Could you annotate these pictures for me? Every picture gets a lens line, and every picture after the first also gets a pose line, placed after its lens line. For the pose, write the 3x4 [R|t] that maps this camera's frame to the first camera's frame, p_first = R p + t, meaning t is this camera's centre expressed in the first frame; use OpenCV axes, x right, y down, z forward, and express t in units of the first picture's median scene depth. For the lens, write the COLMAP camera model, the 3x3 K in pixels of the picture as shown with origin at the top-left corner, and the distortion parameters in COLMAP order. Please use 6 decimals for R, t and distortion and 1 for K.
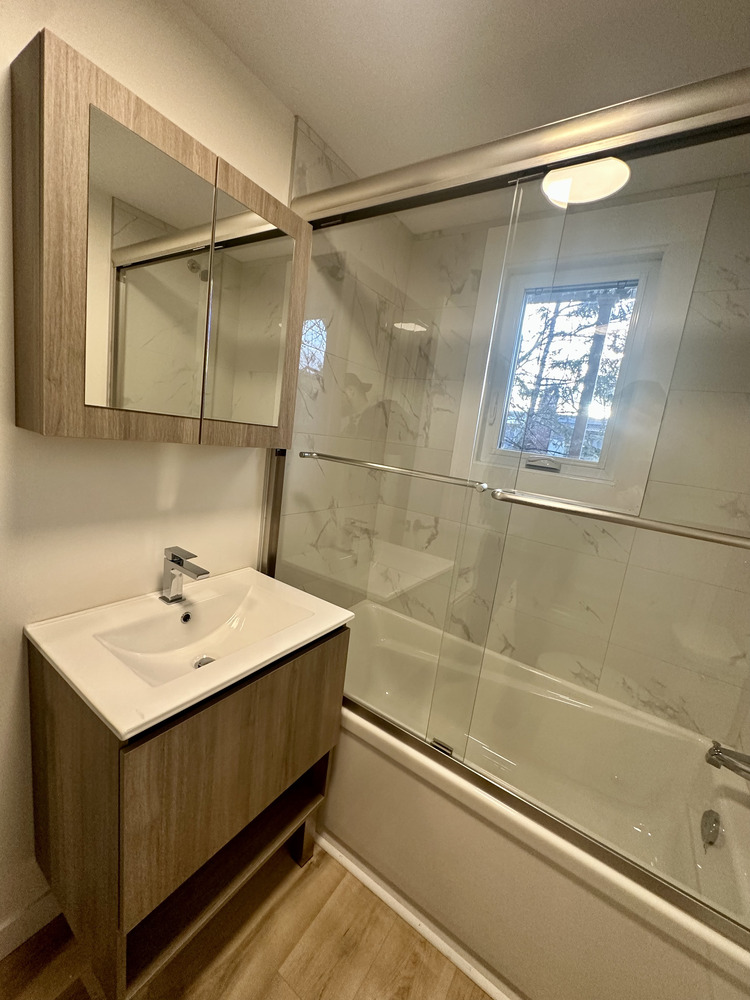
lens RADIAL K [[399.4, 0, 375.3], [0, 399.4, 498.6], [0, 0, 1]] dist [-0.001279, -0.000321]
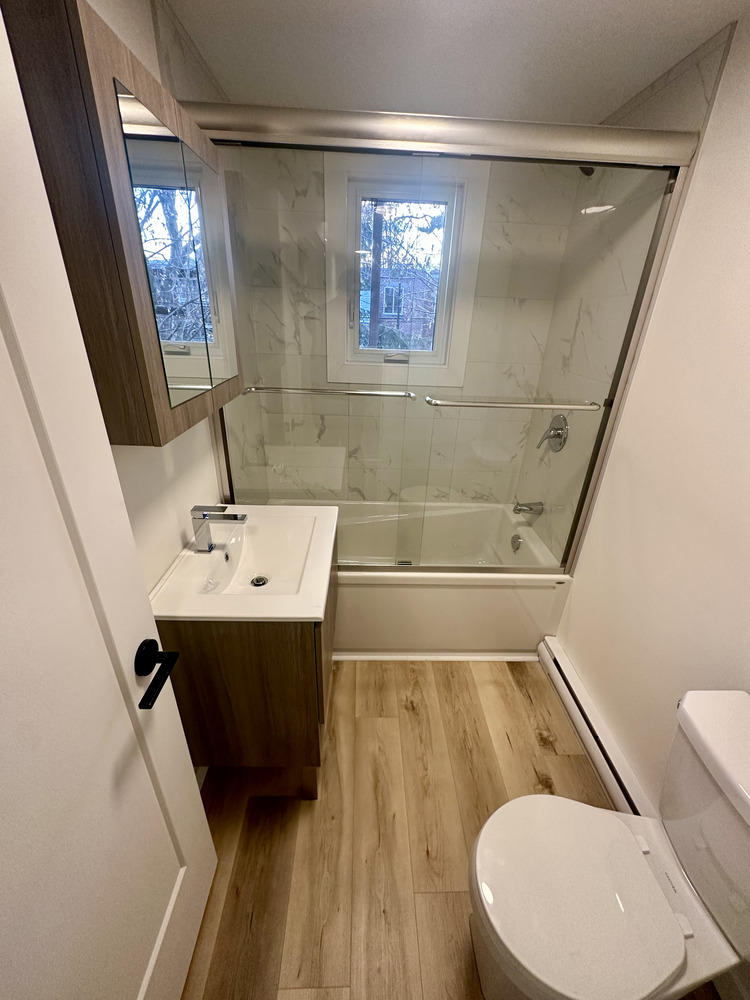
lens RADIAL K [[399.4, 0, 379.6], [0, 399.4, 500.5], [0, 0, 1]] dist [-0.001279, -0.000321]
pose [[0.808308, -0.336108, 0.483394, -0.506763], [0.159155, 0.915208, 0.370221, -0.183883], [-0.566841, -0.222318, 0.793263, -0.134827]]
